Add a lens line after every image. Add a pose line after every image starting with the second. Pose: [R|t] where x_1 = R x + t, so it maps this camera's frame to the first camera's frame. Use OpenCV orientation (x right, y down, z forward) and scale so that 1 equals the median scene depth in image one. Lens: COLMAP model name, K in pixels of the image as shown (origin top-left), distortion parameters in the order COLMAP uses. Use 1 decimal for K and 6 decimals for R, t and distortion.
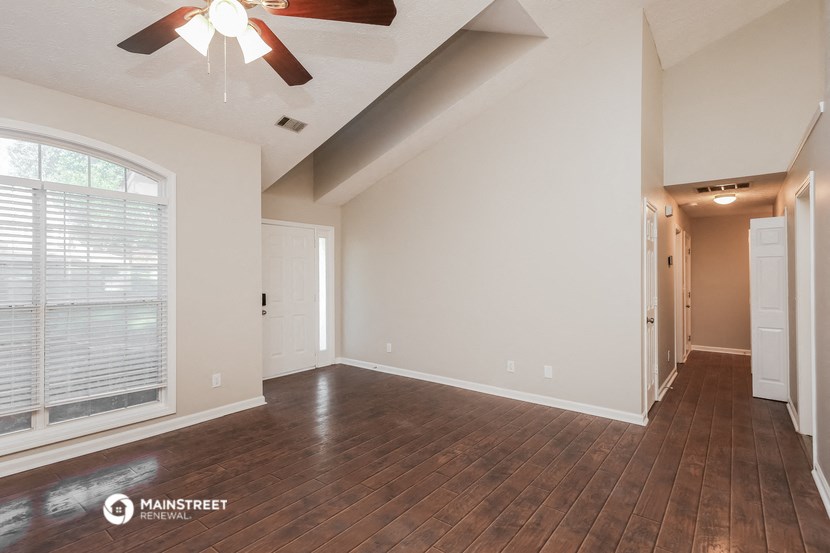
lens RADIAL K [[404.3, 0, 415.0], [0, 404.3, 276.5], [0, 0, 1]] dist [0.012902, -0.000187]
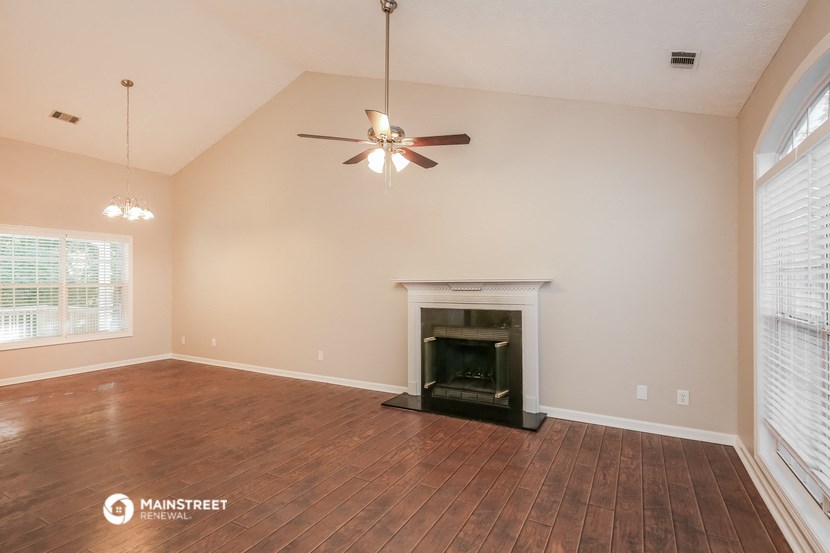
lens RADIAL K [[404.3, 0, 415.0], [0, 404.3, 276.5], [0, 0, 1]] dist [0.012902, -0.000187]
pose [[-0.986241, -0.003911, -0.165268, -0.119311], [-0.002831, 0.999973, -0.006768, -0.005854], [0.165290, -0.006207, -0.986225, 1.288293]]
